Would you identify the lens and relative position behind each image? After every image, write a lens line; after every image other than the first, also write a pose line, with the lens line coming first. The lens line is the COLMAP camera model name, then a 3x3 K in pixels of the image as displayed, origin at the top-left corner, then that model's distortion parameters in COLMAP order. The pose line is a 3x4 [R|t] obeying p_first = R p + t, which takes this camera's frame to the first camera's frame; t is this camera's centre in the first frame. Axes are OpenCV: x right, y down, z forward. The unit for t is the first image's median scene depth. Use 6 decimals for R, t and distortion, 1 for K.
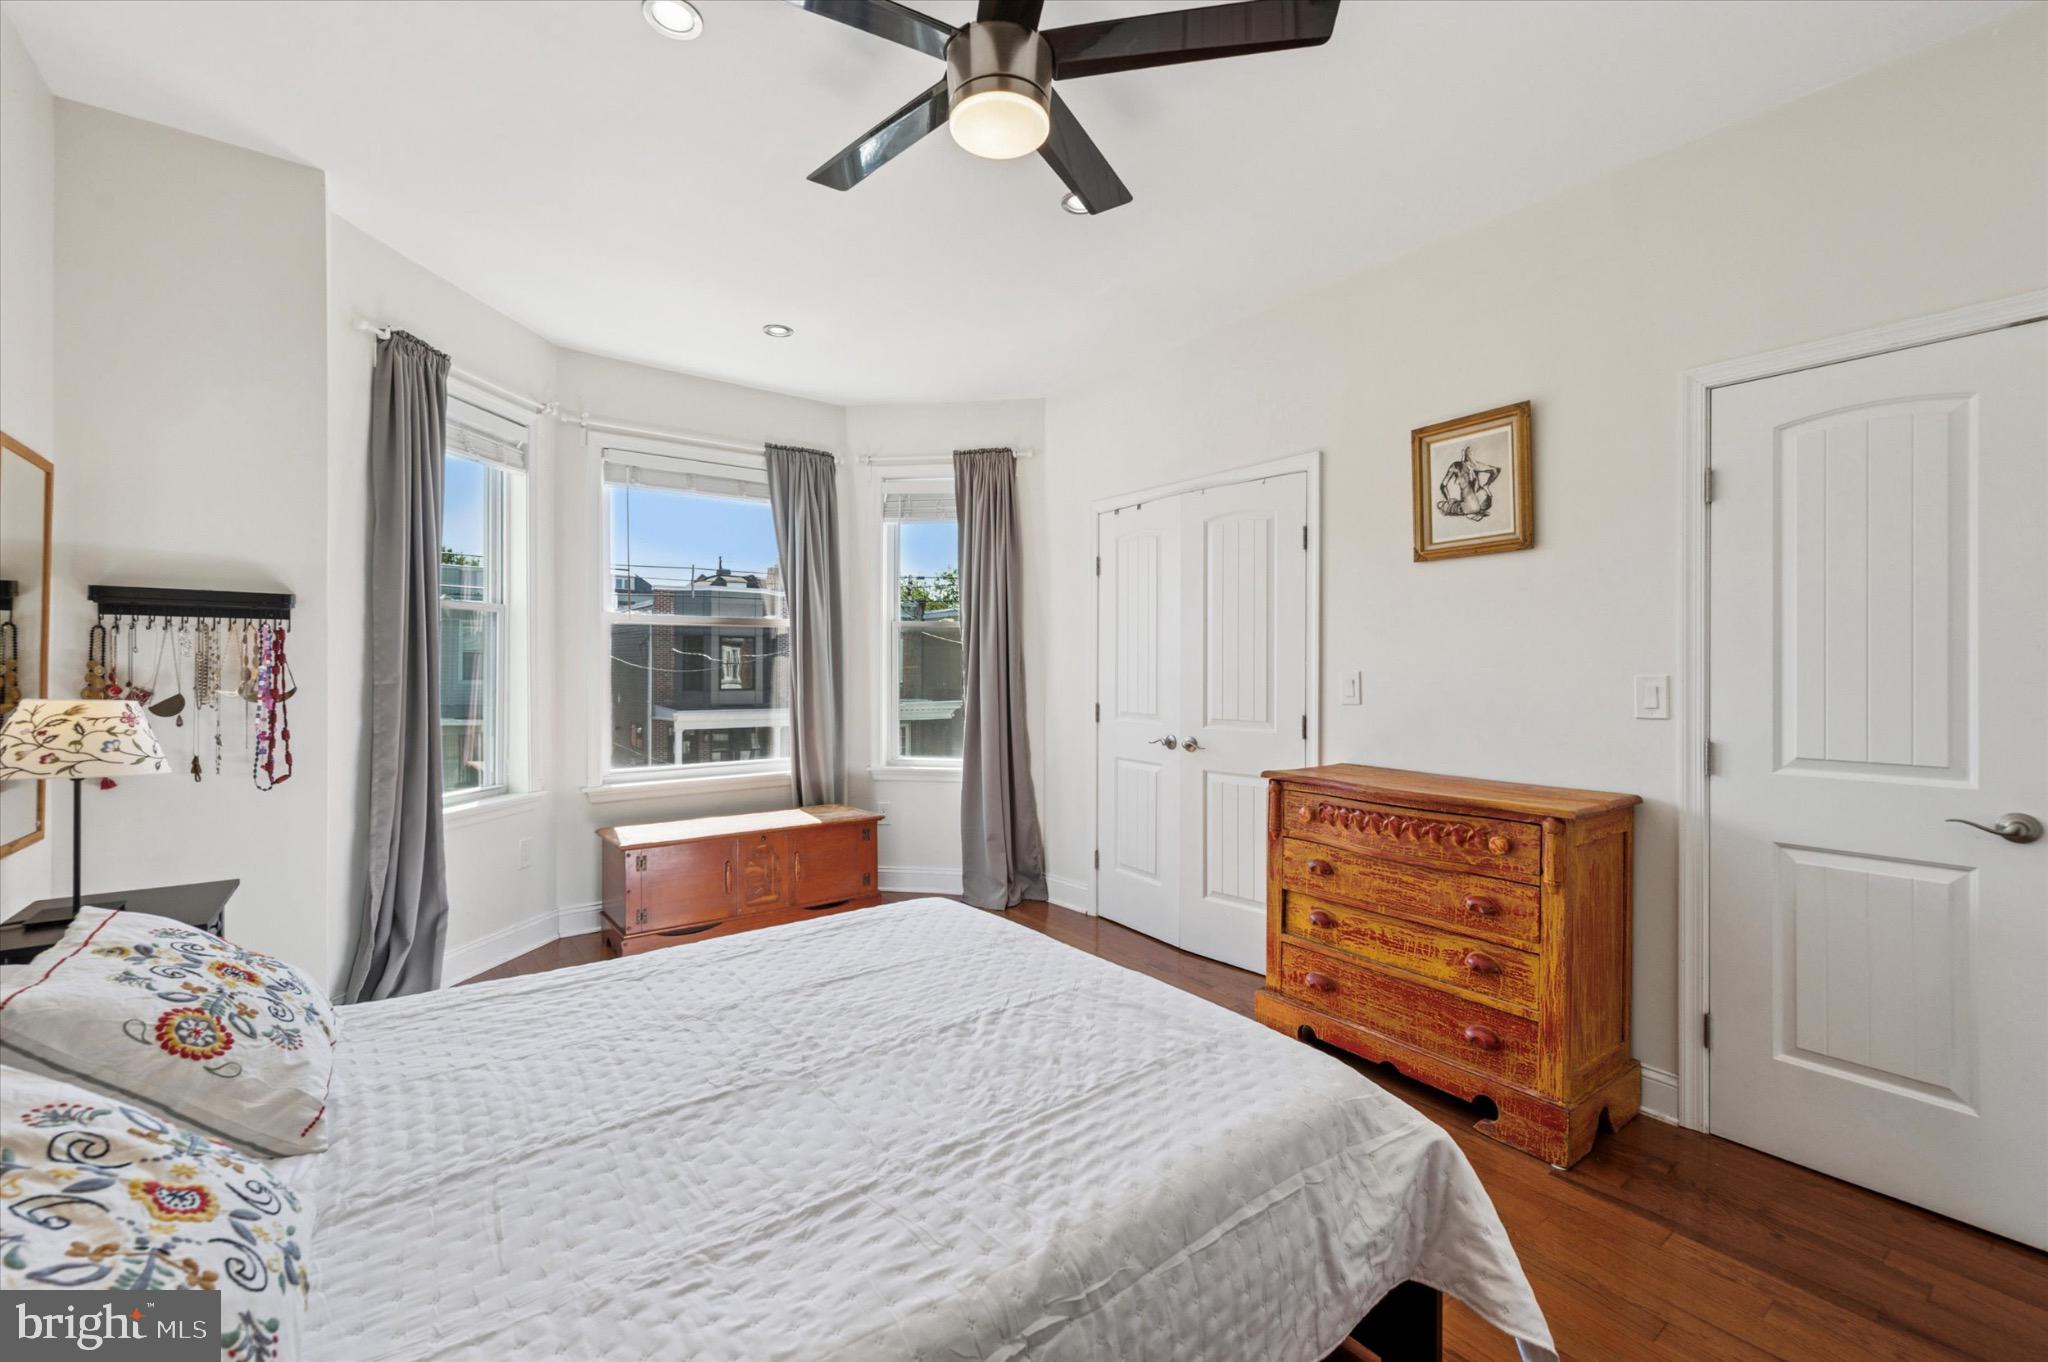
lens RADIAL K [[866.6, 0, 1024.6], [0, 866.6, 668.8], [0, 0, 1]] dist [0.002930, 0.000178]
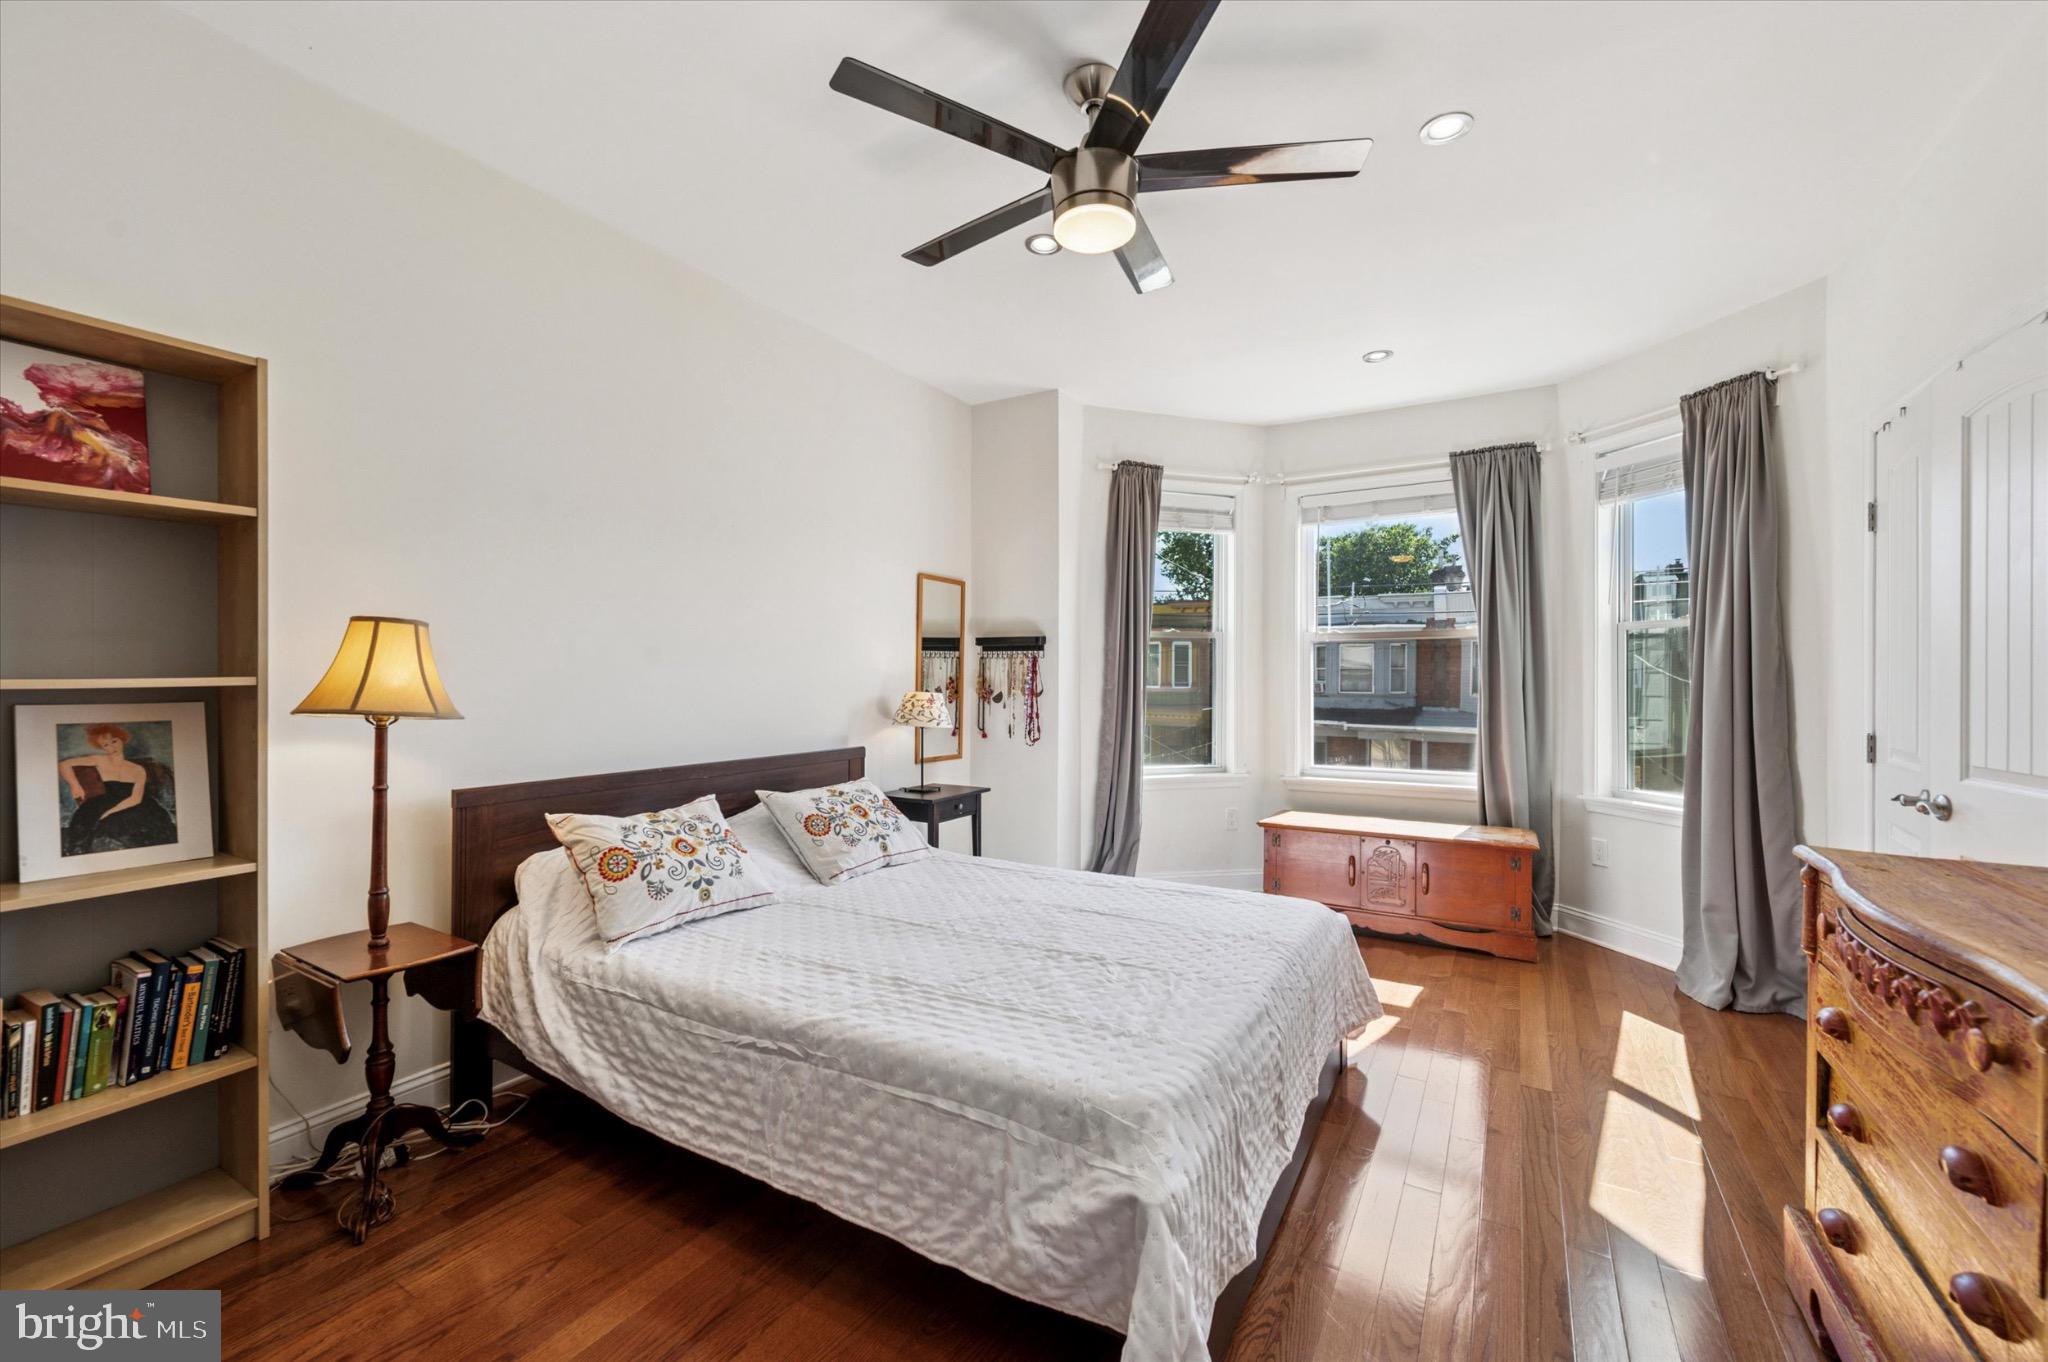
lens RADIAL K [[838.4, 0, 1024.5], [0, 838.4, 685.5], [0, 0, 1]] dist [-0.002673, -0.000144]
pose [[0.367279, 0.004086, -0.930102, 0.607305], [-0.004337, 0.999987, 0.002680, 0.008009], [0.930101, 0.003050, 0.367292, 0.284466]]
